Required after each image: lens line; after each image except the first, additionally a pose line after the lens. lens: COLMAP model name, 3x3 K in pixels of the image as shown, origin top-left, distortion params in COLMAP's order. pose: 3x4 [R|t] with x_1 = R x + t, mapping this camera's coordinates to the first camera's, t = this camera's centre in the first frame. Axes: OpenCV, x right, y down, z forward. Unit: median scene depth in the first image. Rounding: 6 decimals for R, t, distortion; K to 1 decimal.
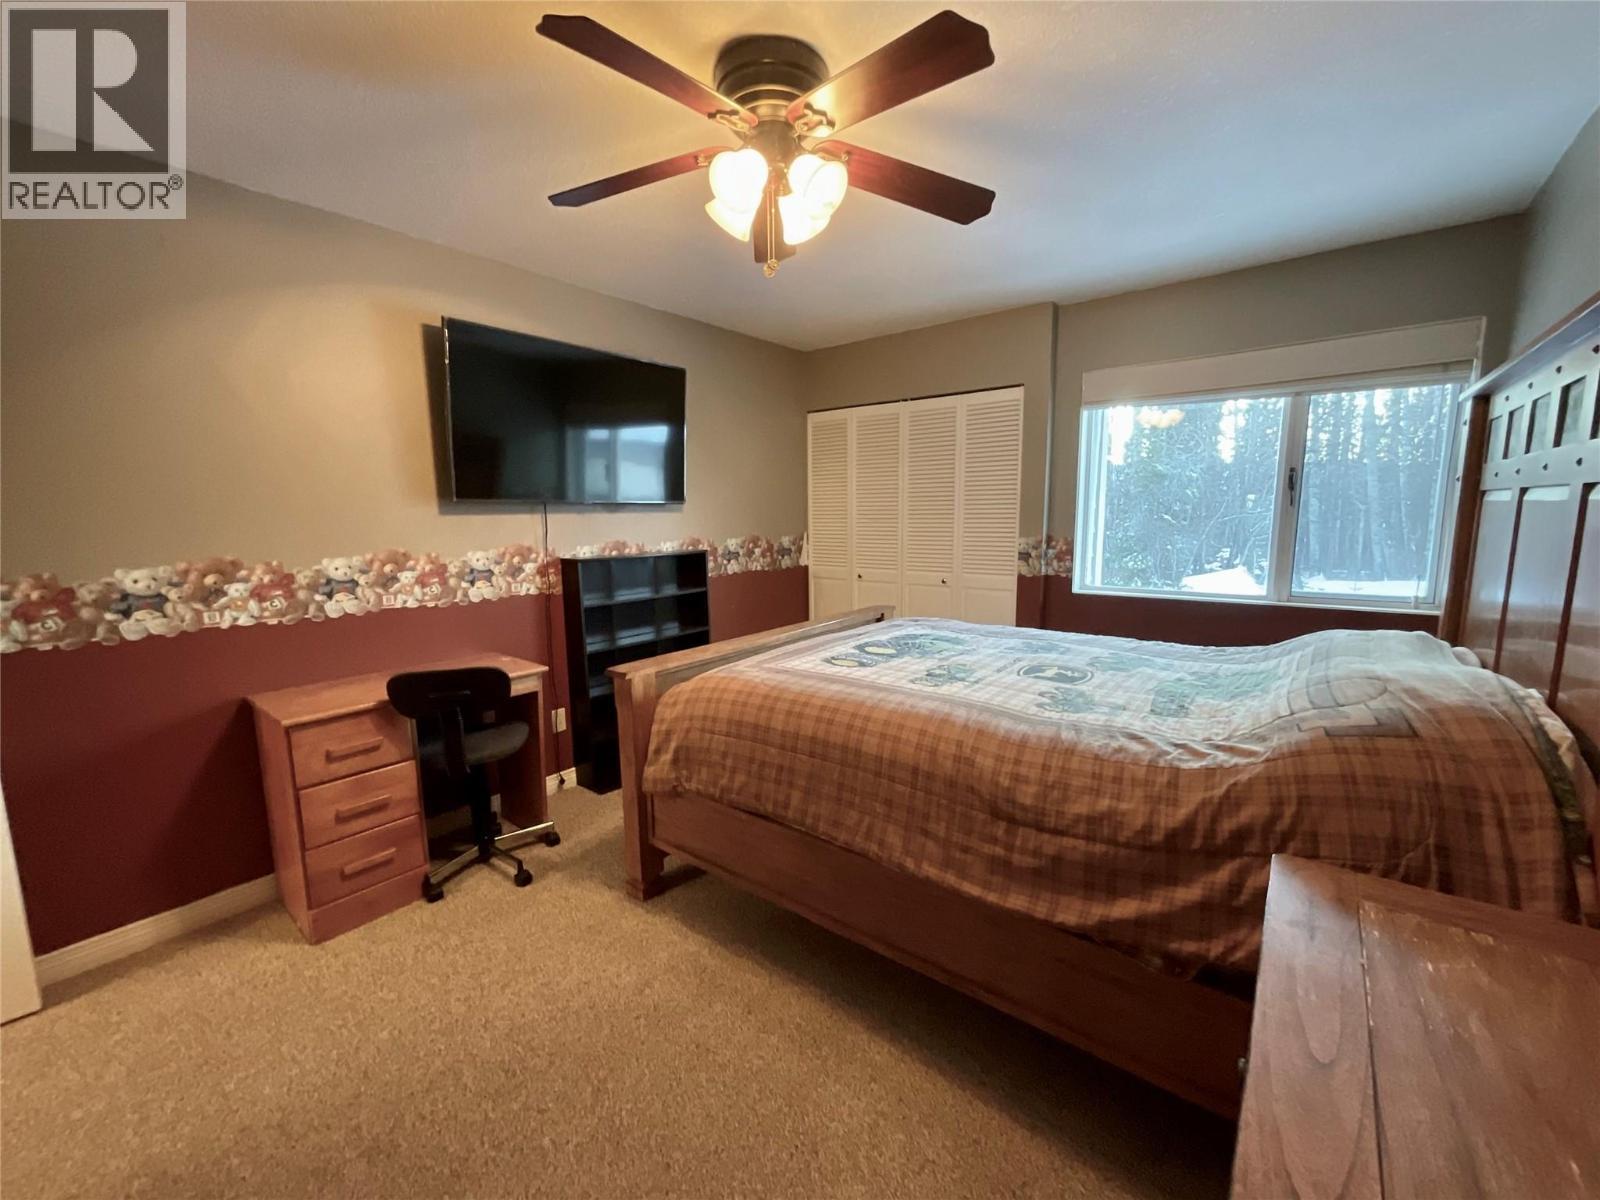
lens RADIAL K [[645.8, 0, 807.5], [0, 645.8, 603.7], [0, 0, 1]] dist [-0.001869, 0.000659]
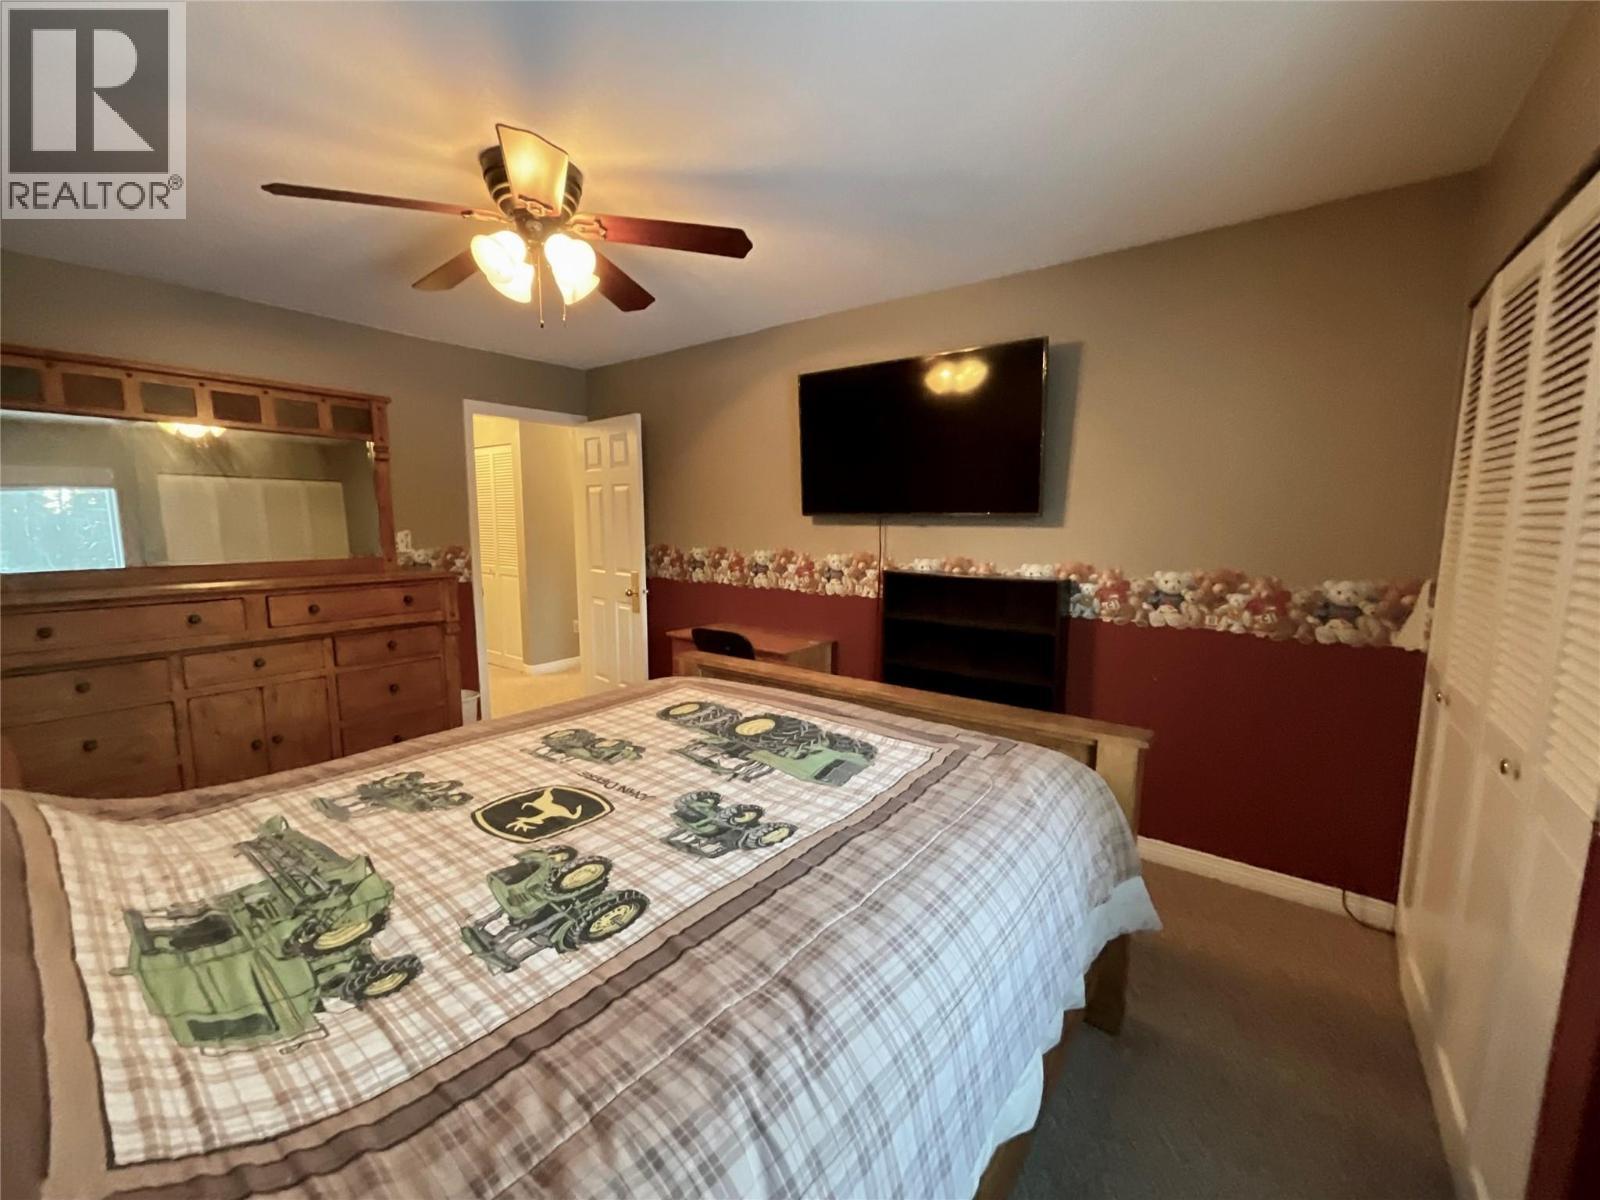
lens RADIAL K [[645.8, 0, 812.2], [0, 645.8, 601.7], [0, 0, 1]] dist [-0.001869, 0.000659]
pose [[0.009500, 0.123385, -0.992313, 0.589862], [-0.157068, 0.980224, 0.120378, -0.109854], [0.987542, 0.154718, 0.028691, 0.764199]]
